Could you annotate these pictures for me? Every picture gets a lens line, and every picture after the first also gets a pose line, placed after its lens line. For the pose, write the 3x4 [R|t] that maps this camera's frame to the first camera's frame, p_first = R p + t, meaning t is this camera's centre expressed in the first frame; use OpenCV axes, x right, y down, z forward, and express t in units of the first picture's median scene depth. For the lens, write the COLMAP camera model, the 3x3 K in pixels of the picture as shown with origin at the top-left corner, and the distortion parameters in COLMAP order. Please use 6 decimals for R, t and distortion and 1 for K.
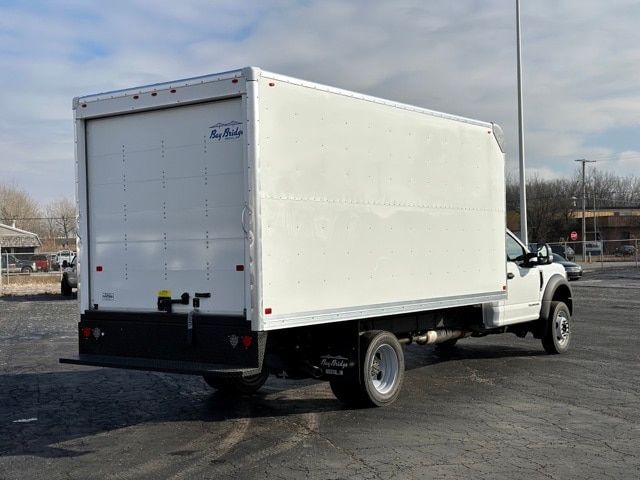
lens RADIAL K [[863.1, 0, 320.0], [0, 863.1, 240.0], [0, 0, 1]] dist [0.182849, 0.013099]
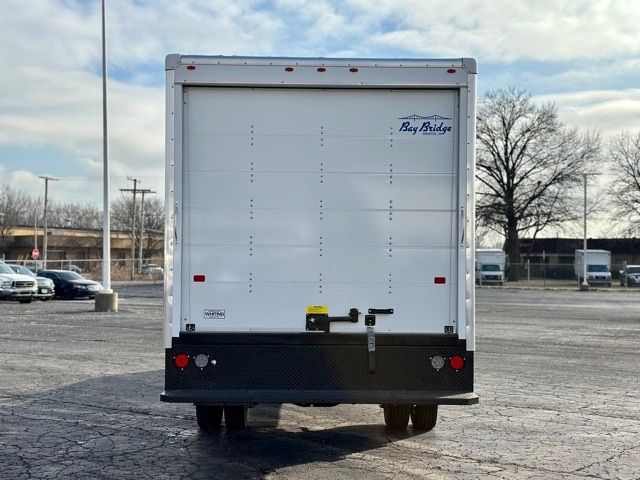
lens RADIAL K [[889.0, 0, 322.4], [0, 889.0, 245.1], [0, 0, 1]] dist [0.150444, 0.034037]
pose [[0.792447, 0.041000, 0.608561, -0.692269], [-0.030348, 0.999153, -0.027797, 0.023241], [-0.609185, 0.003559, 0.793020, 0.321614]]
